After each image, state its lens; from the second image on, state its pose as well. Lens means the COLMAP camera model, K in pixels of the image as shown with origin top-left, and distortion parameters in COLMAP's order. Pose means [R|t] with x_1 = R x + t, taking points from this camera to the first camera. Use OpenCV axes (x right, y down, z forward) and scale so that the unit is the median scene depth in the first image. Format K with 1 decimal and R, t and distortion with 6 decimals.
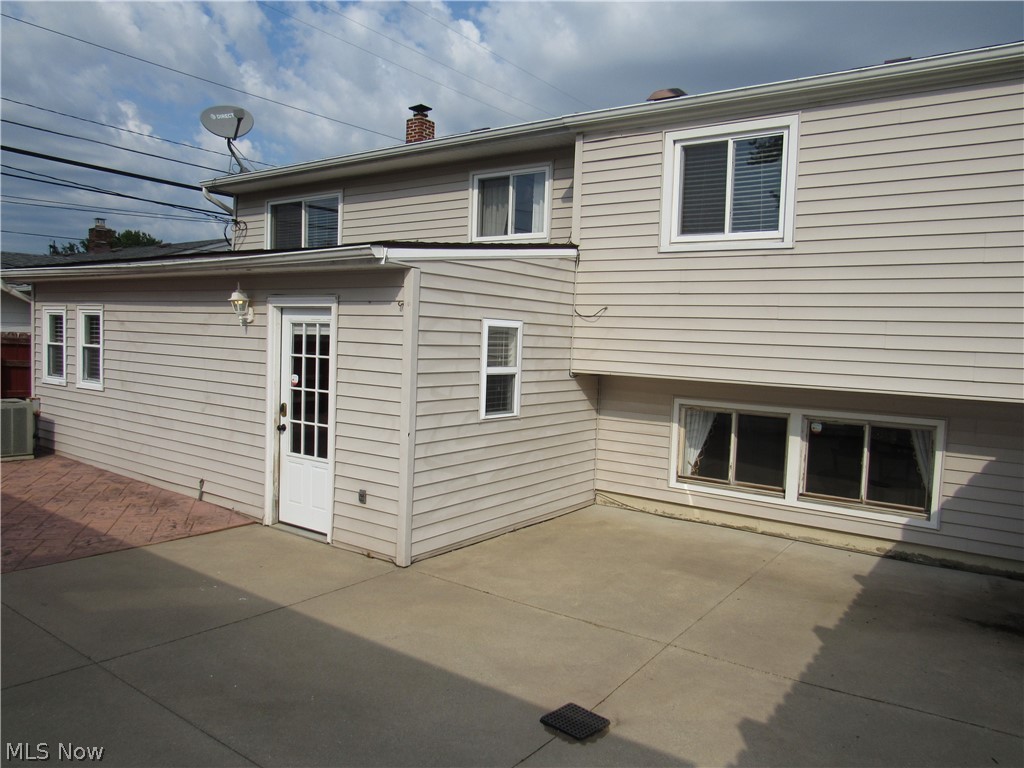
lens RADIAL K [[732.2, 0, 511.4], [0, 732.2, 381.6], [0, 0, 1]] dist [-0.030302, 0.009610]
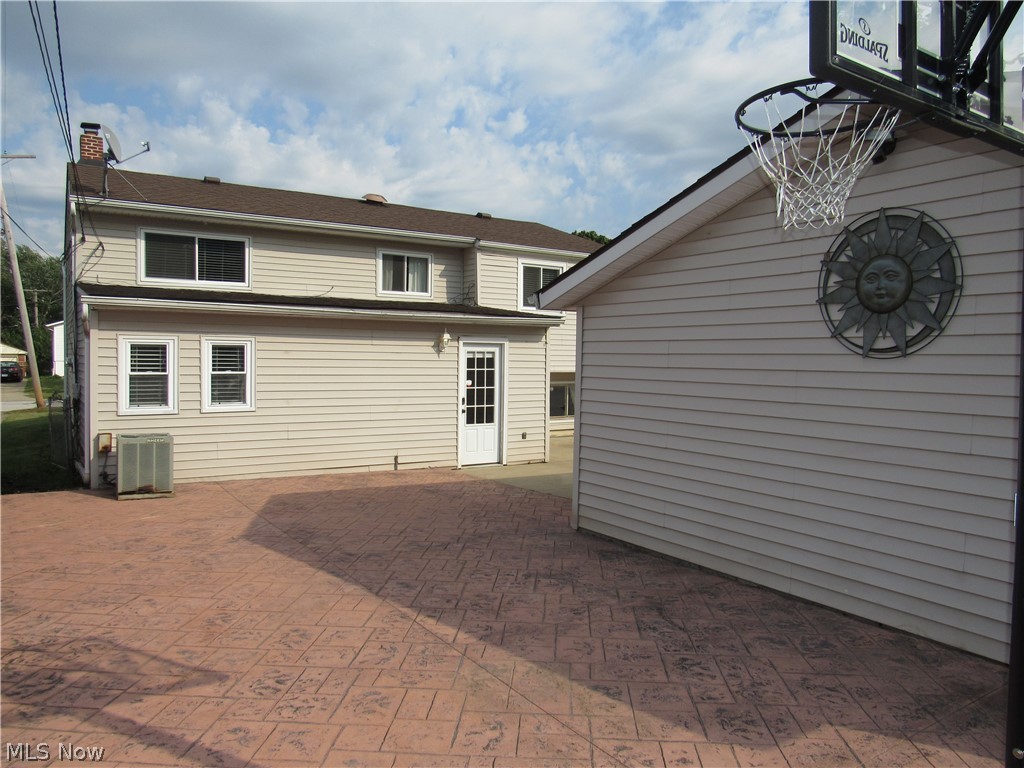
lens RADIAL K [[732.2, 0, 510.2], [0, 732.2, 382.8], [0, 0, 1]] dist [-0.030302, 0.009610]
pose [[0.363588, -0.064812, 0.929303, -1.932424], [0.055225, 0.997322, 0.047949, -0.083956], [-0.929922, 0.033887, 0.366193, 0.251889]]
